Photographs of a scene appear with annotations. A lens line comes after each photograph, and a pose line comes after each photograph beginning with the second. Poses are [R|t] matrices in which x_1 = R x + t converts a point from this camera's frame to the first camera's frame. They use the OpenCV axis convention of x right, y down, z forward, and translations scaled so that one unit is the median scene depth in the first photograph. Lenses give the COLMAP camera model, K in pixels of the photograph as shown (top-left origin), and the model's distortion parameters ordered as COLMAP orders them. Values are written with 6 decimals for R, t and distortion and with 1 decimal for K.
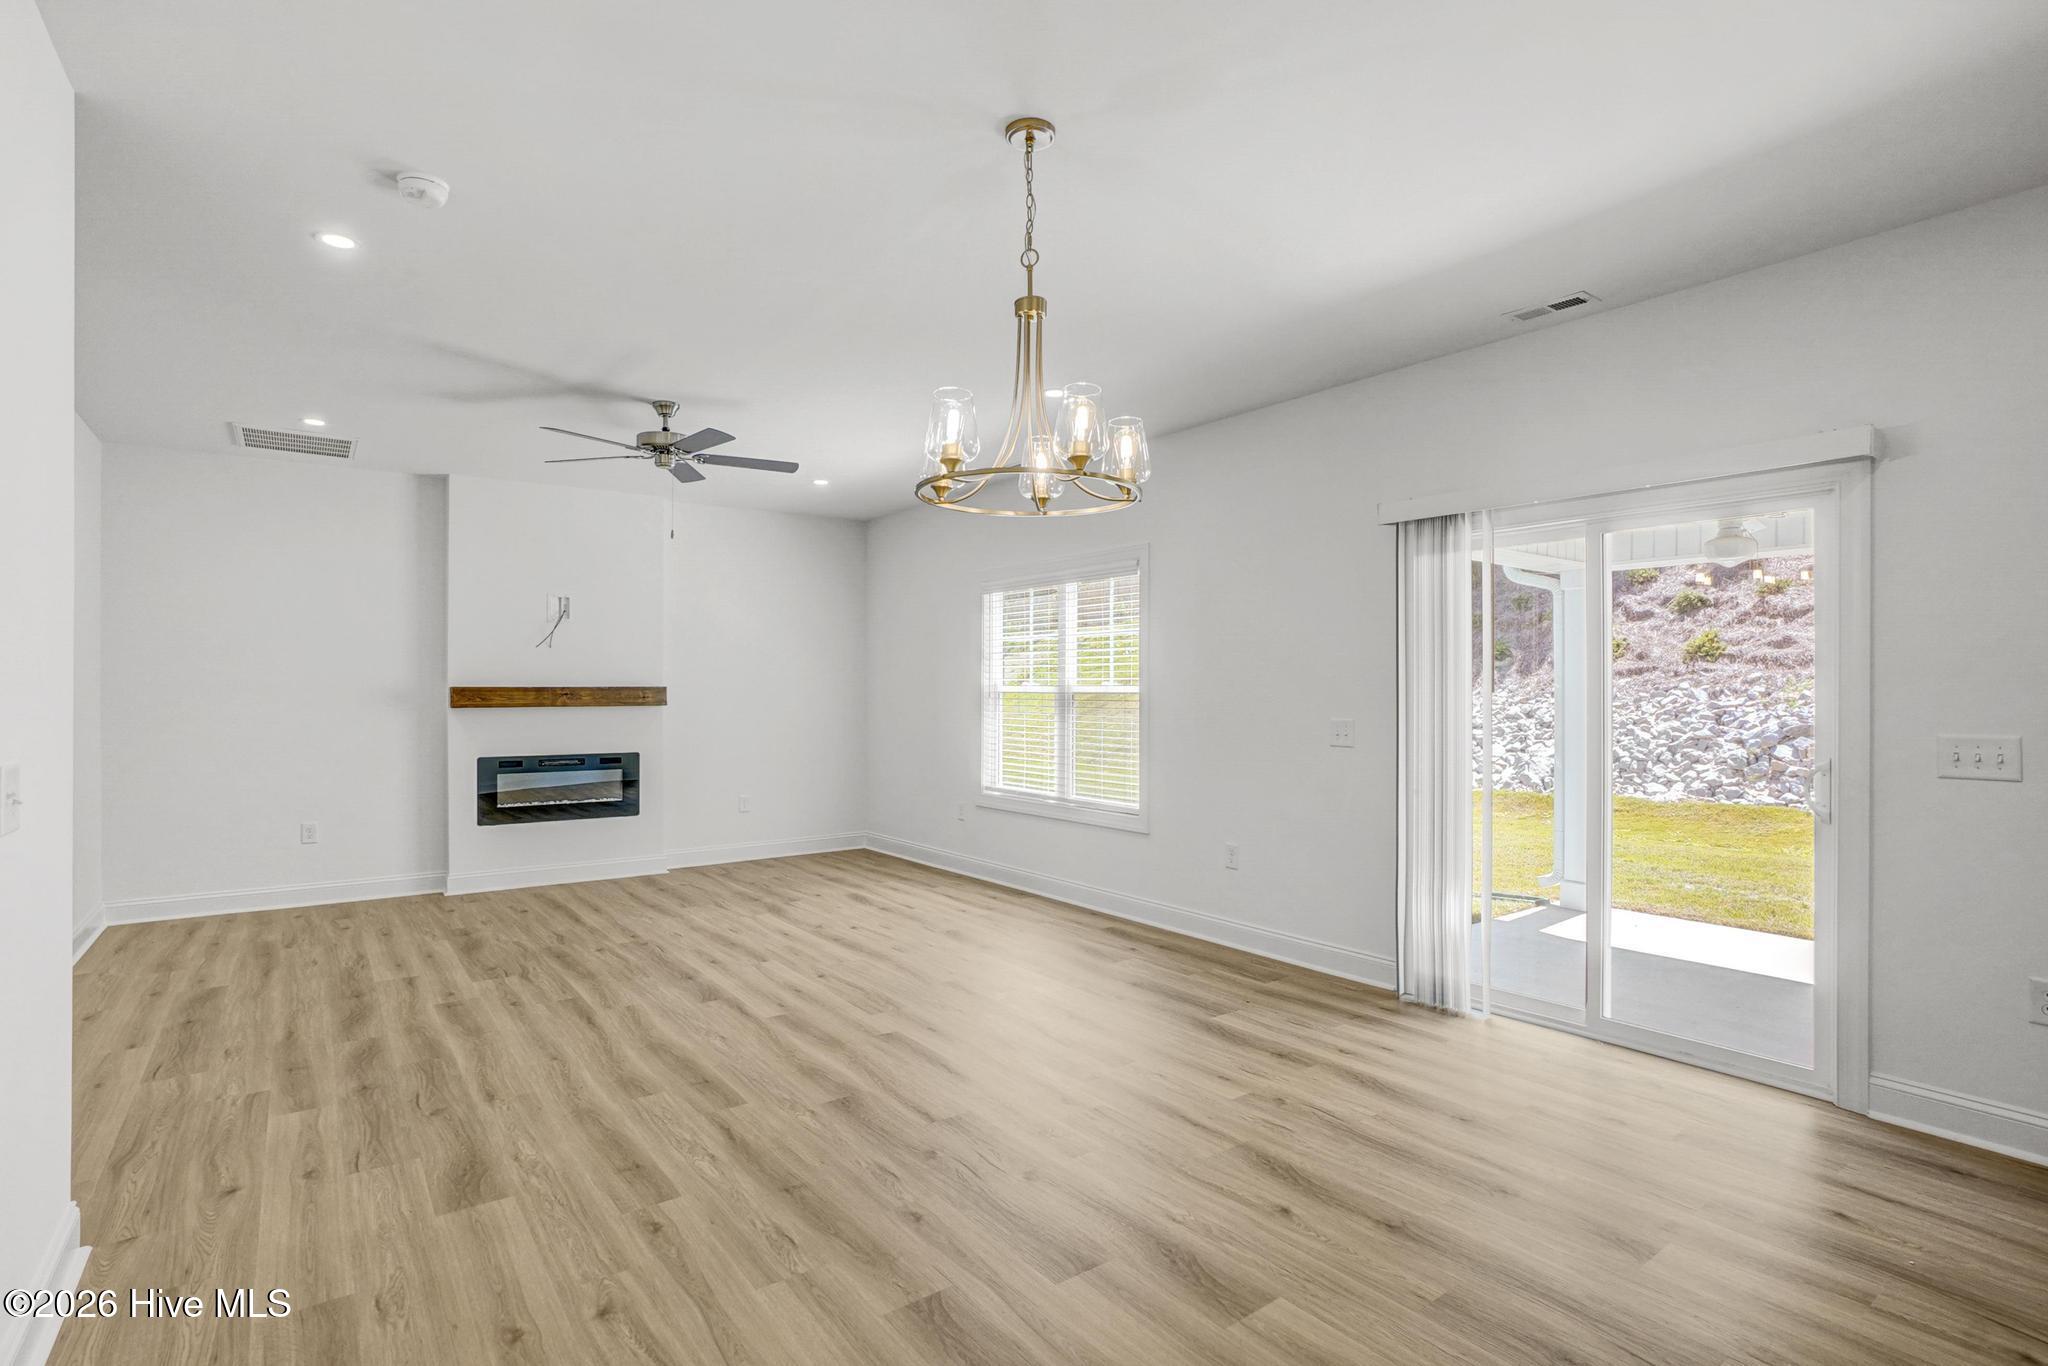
lens RADIAL K [[993.8, 0, 1015.2], [0, 993.8, 685.2], [0, 0, 1]] dist [-0.055351, 0.024367]
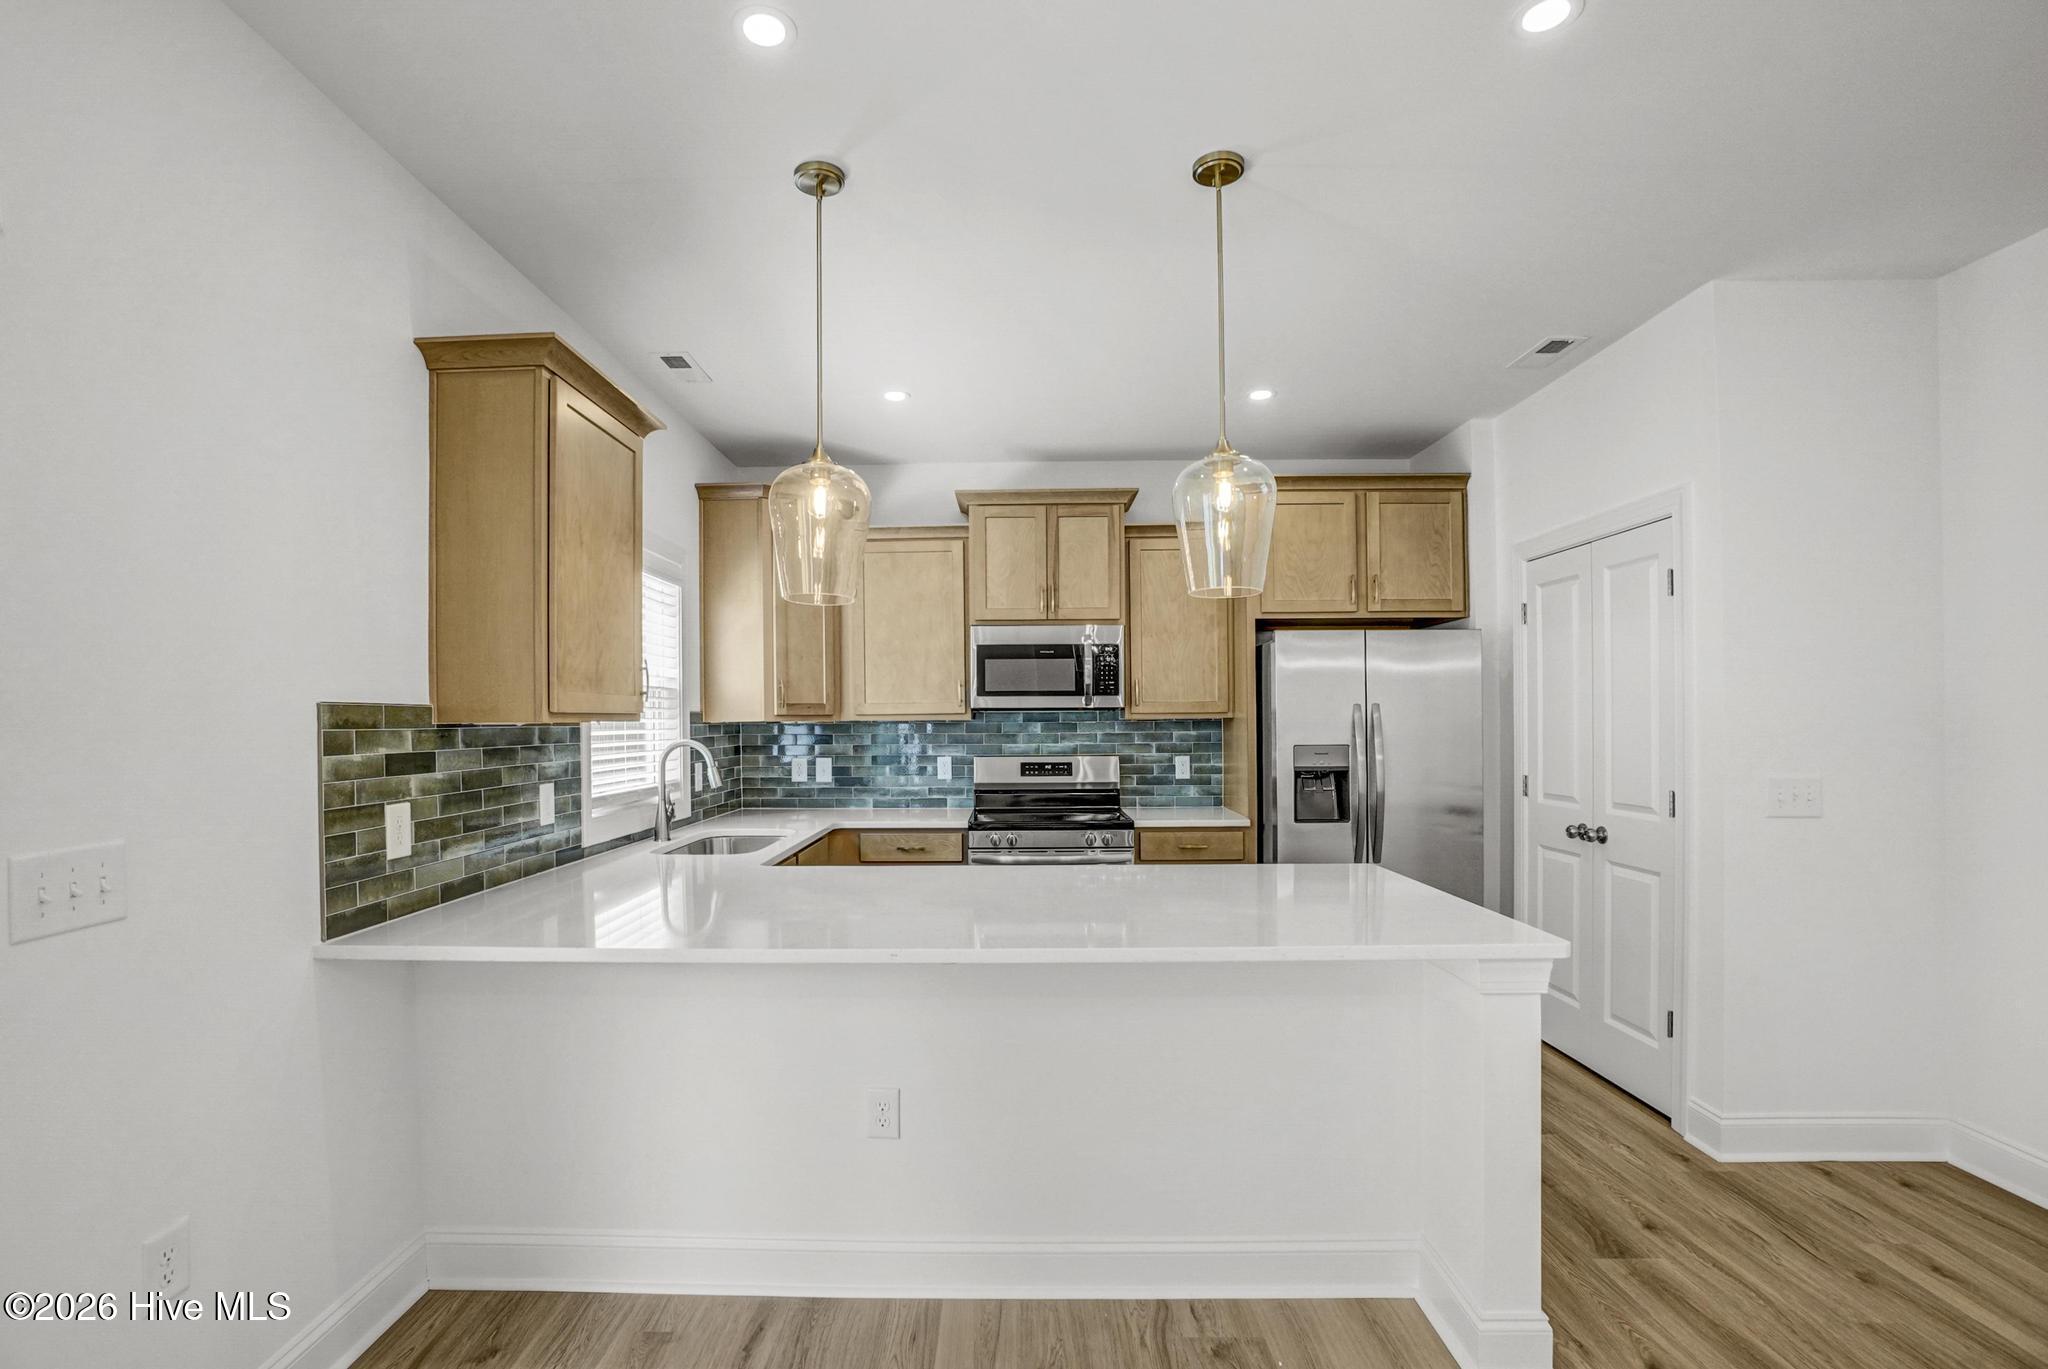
lens RADIAL K [[924.2, 0, 988.1], [0, 924.2, 727.8], [0, 0, 1]] dist [-0.064897, 0.026435]
pose [[-0.788502, 0.001894, 0.615030, 0.191926], [0.006892, 0.999960, 0.005756, -0.009498], [-0.614994, 0.008777, -0.788483, 0.704267]]
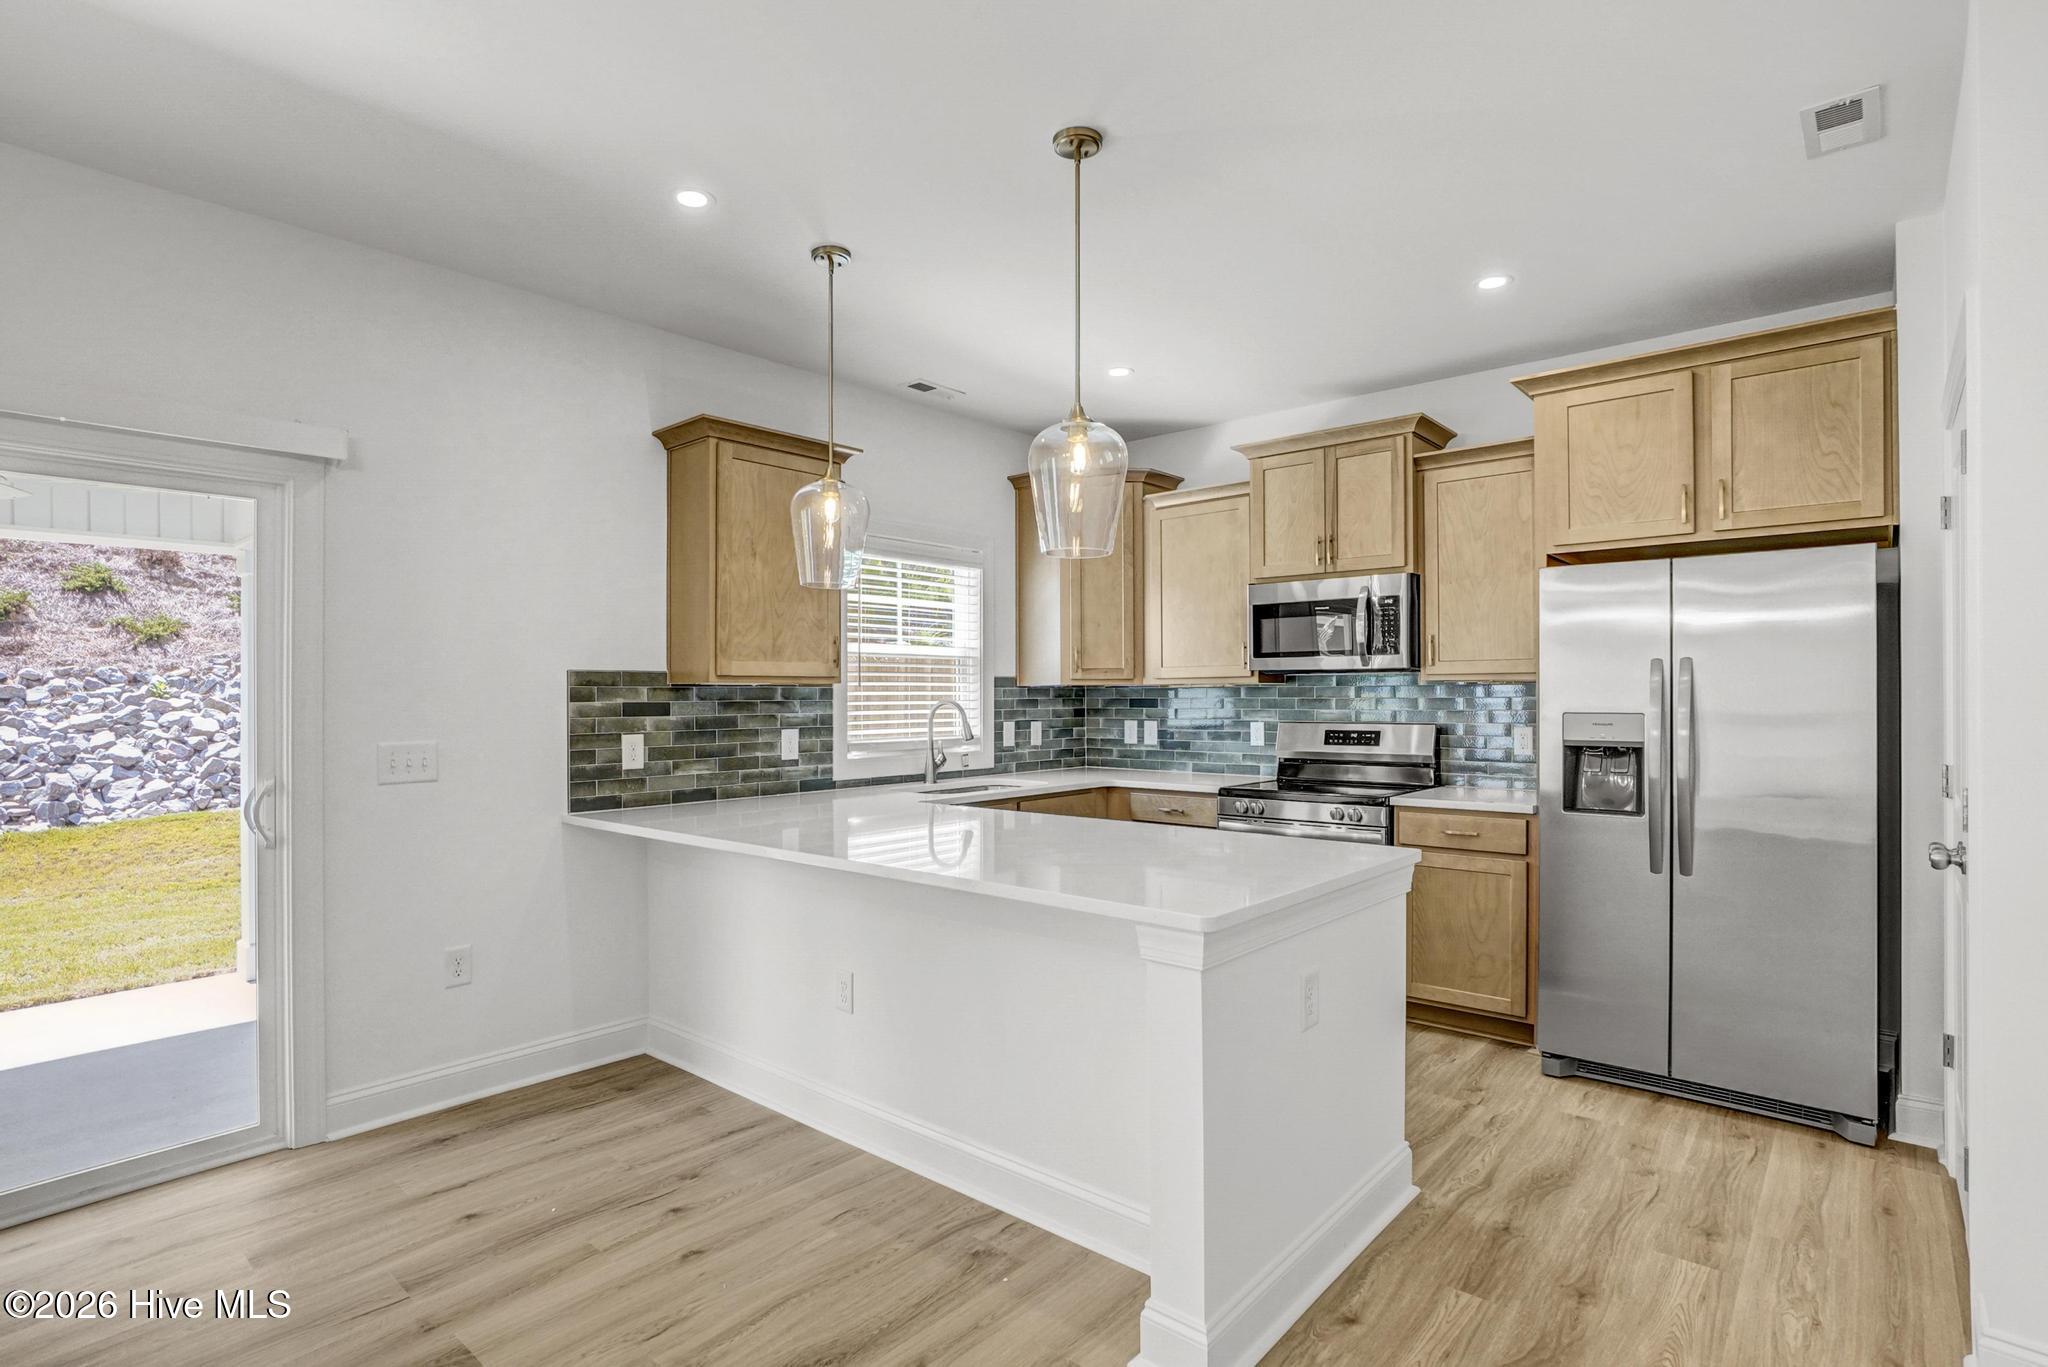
lens RADIAL K [[1010.3, 0, 1015.2], [0, 1010.3, 698.4], [0, 0, 1]] dist [-0.055130, 0.027012]
pose [[-0.216091, -0.000876, 0.976373, -0.161927], [0.003126, 0.999994, 0.001589, 0.001666], [-0.976368, 0.003396, -0.216087, 0.374877]]
